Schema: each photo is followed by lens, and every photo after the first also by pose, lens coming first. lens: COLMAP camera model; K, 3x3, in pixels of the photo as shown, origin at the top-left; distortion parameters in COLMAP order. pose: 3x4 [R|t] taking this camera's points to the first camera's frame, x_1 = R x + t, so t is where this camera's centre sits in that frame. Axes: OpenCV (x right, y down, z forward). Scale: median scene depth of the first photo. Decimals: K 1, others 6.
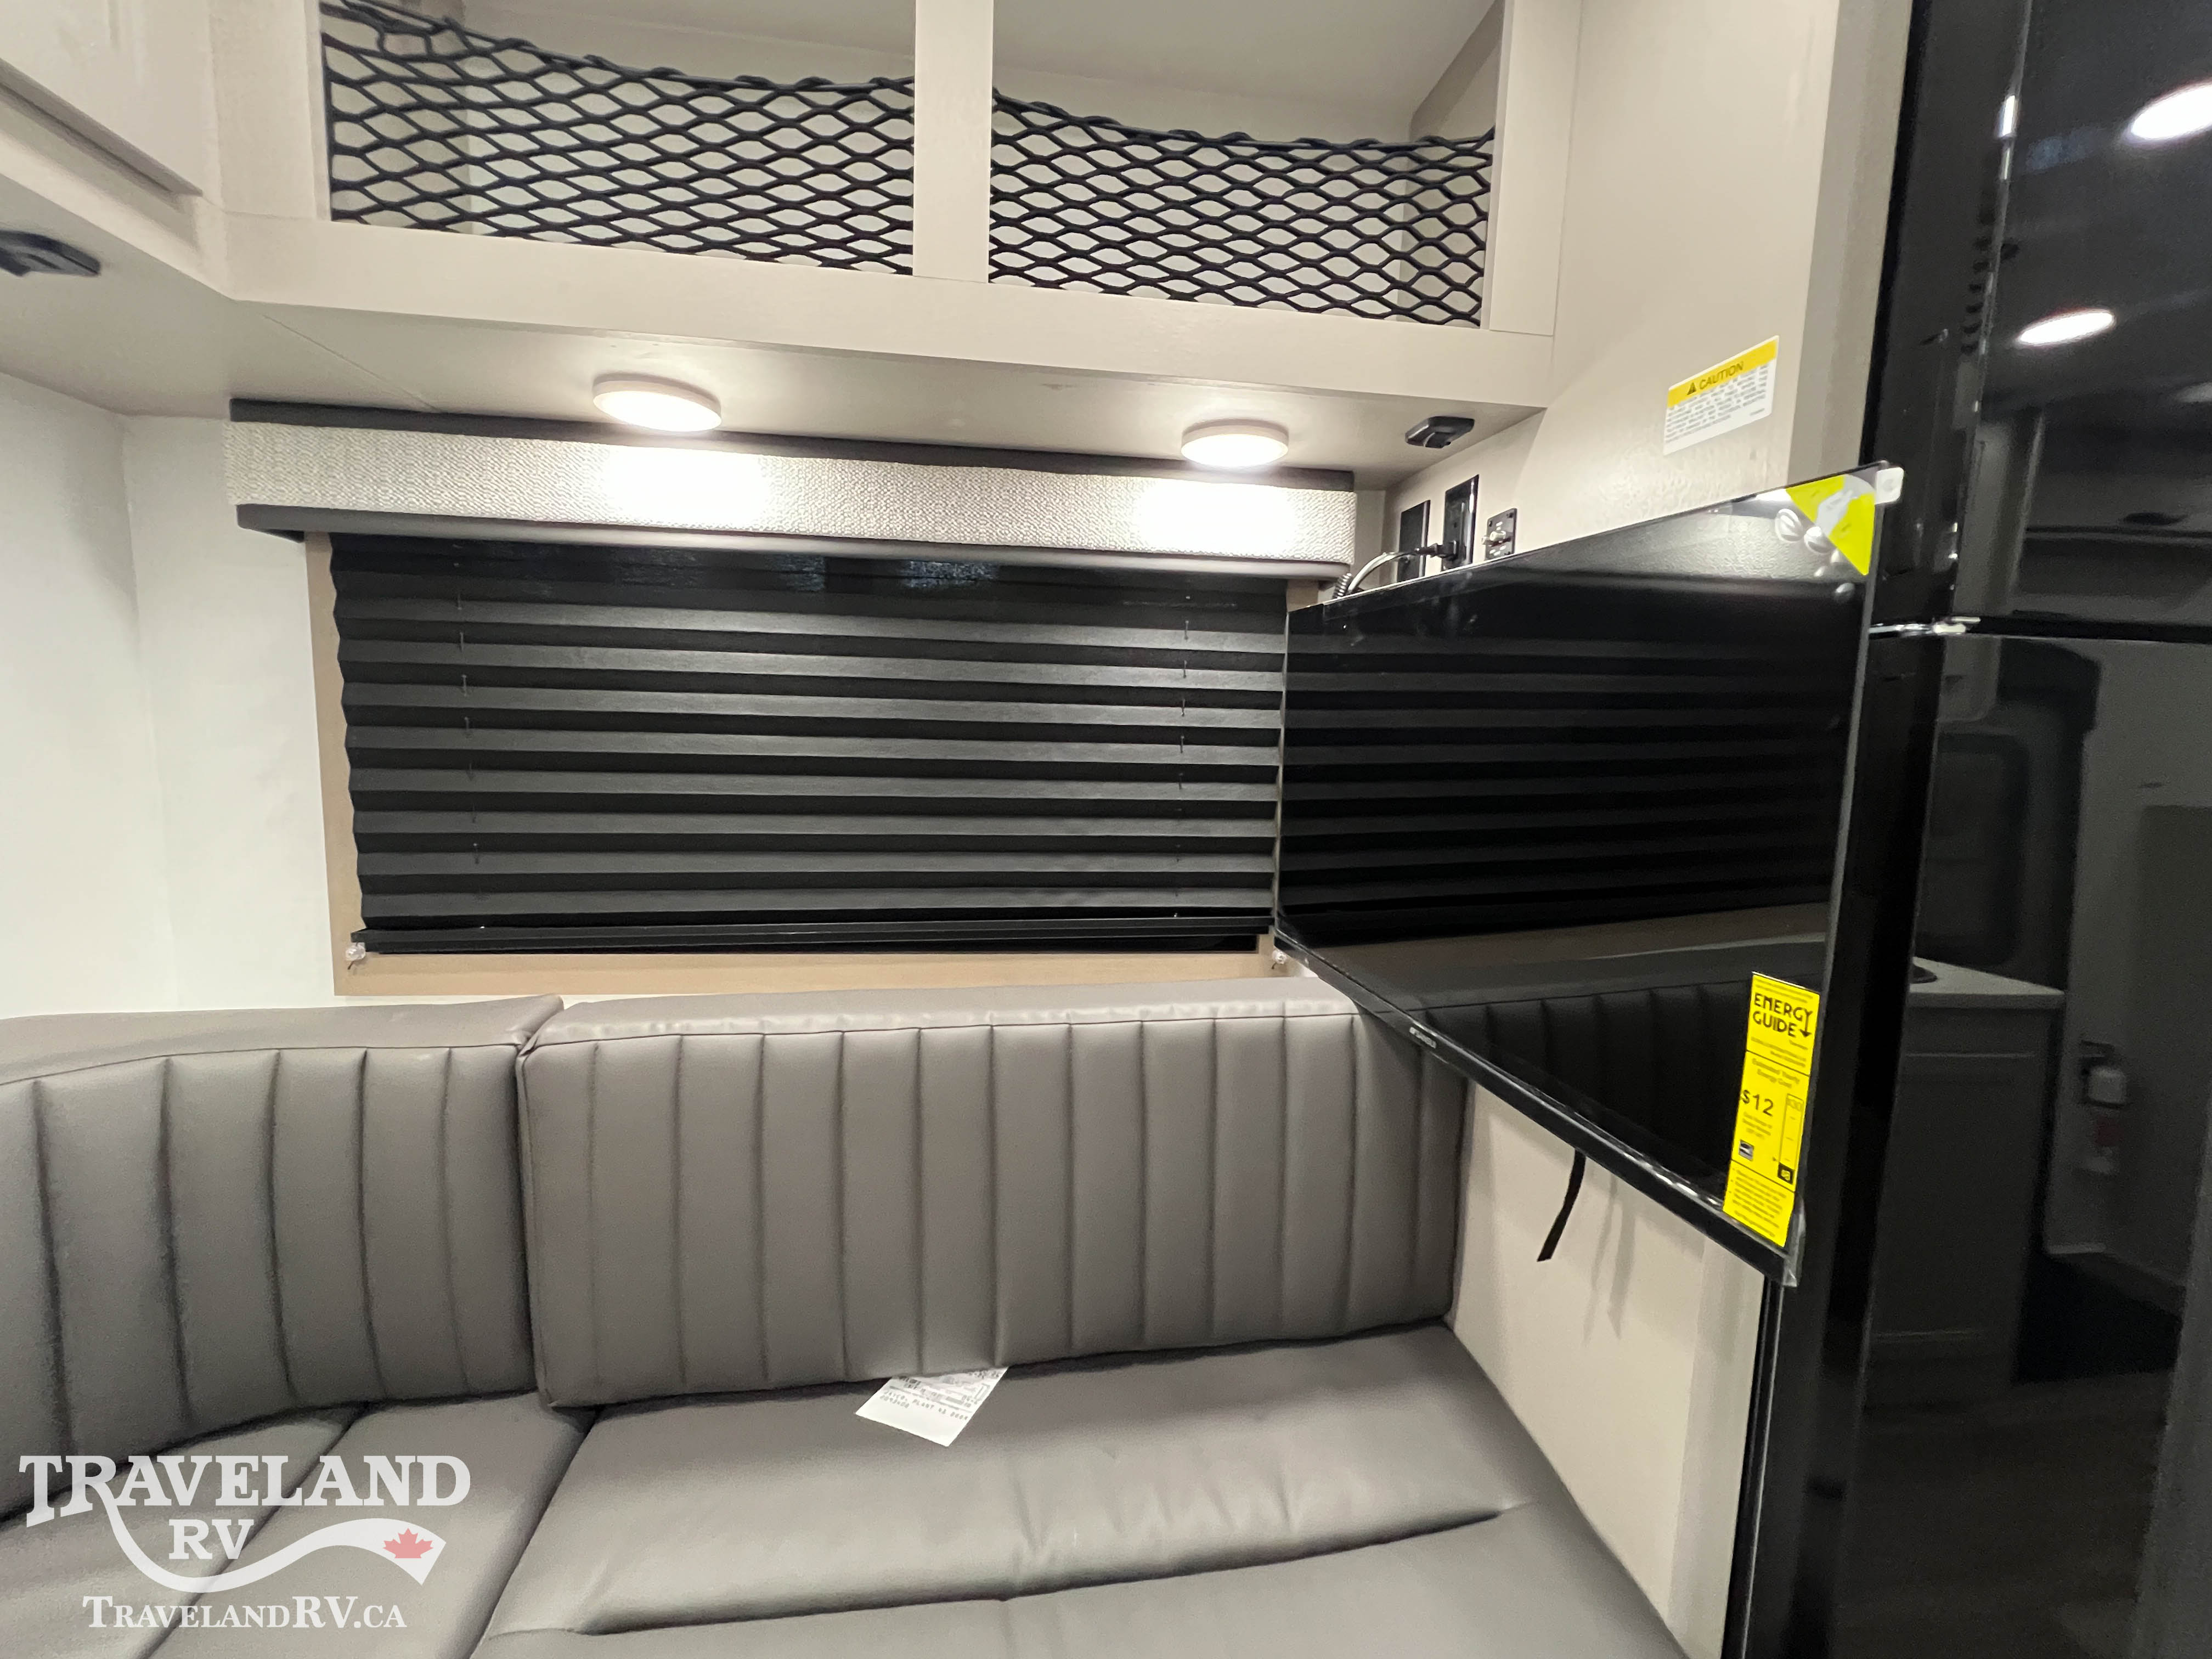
lens RADIAL K [[914.8, 0, 1099.8], [0, 914.8, 824.8], [0, 0, 1]] dist [0.002773, -0.000172]
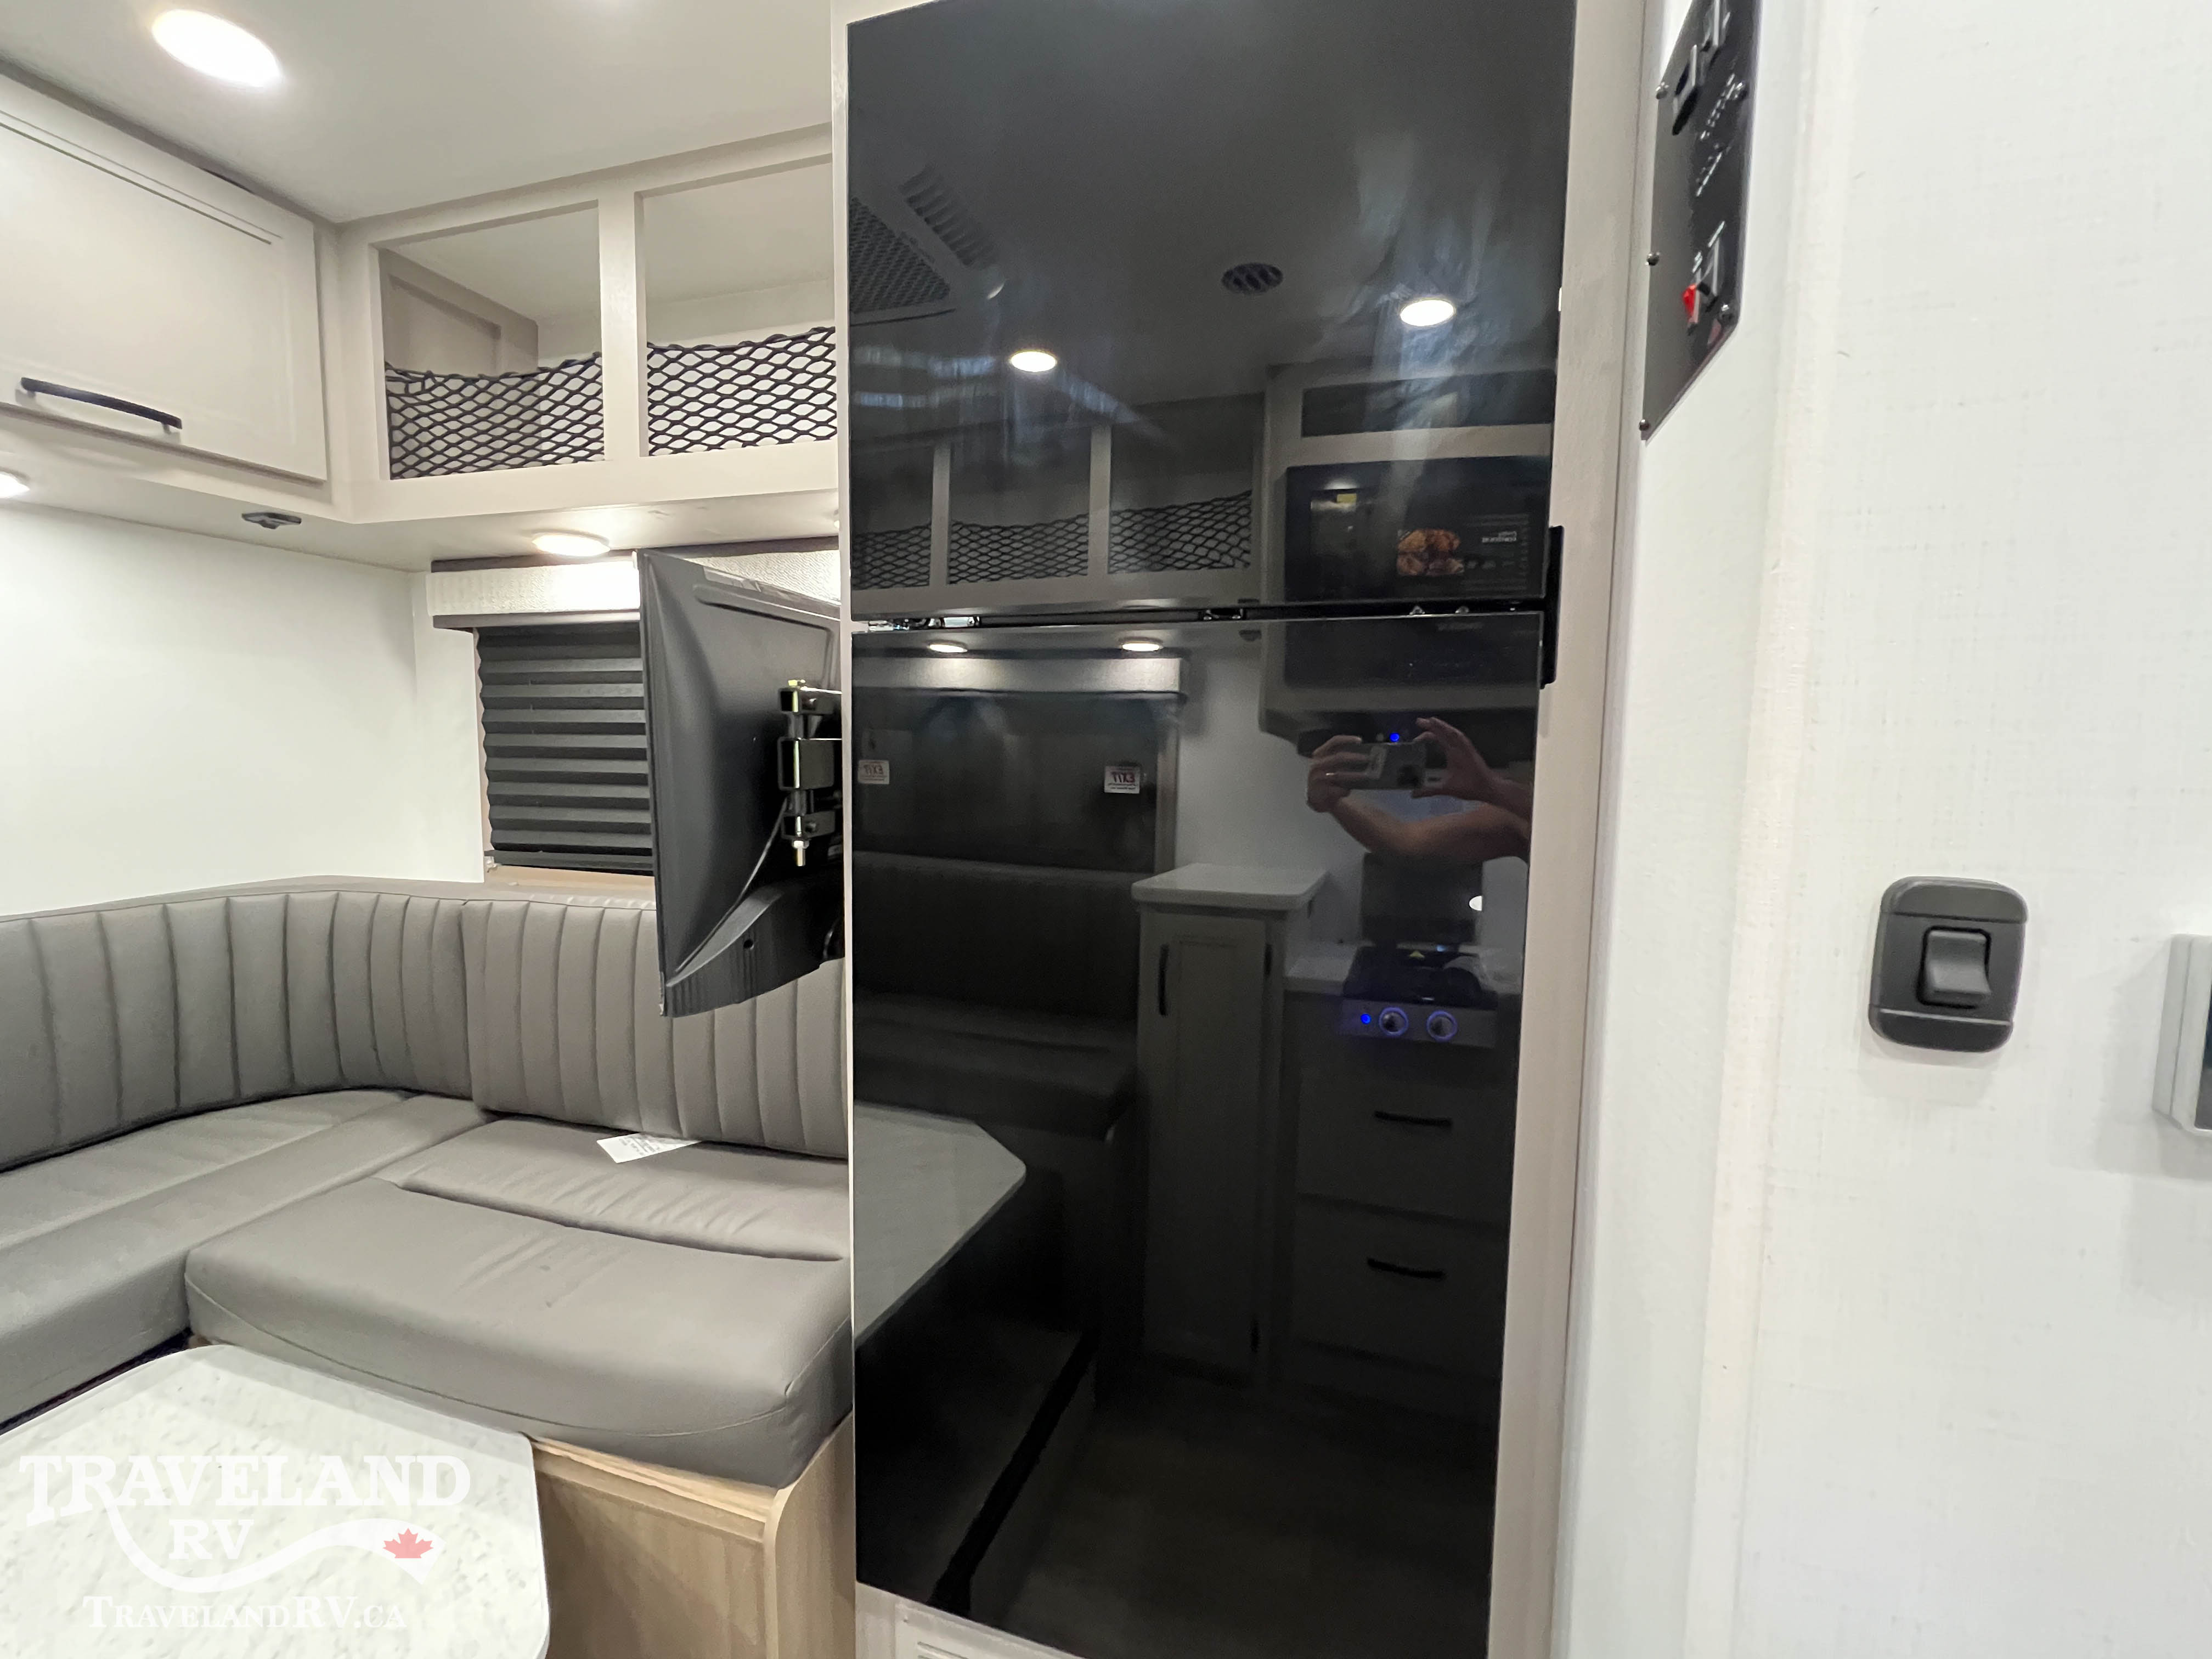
lens RADIAL K [[914.8, 0, 1105.2], [0, 914.8, 828.7], [0, 0, 1]] dist [0.002773, -0.000172]
pose [[0.907658, 0.026017, -0.418904, 1.263920], [-0.038282, 0.999048, -0.020897, 0.083730], [0.417962, 0.035004, 0.907790, -0.133522]]
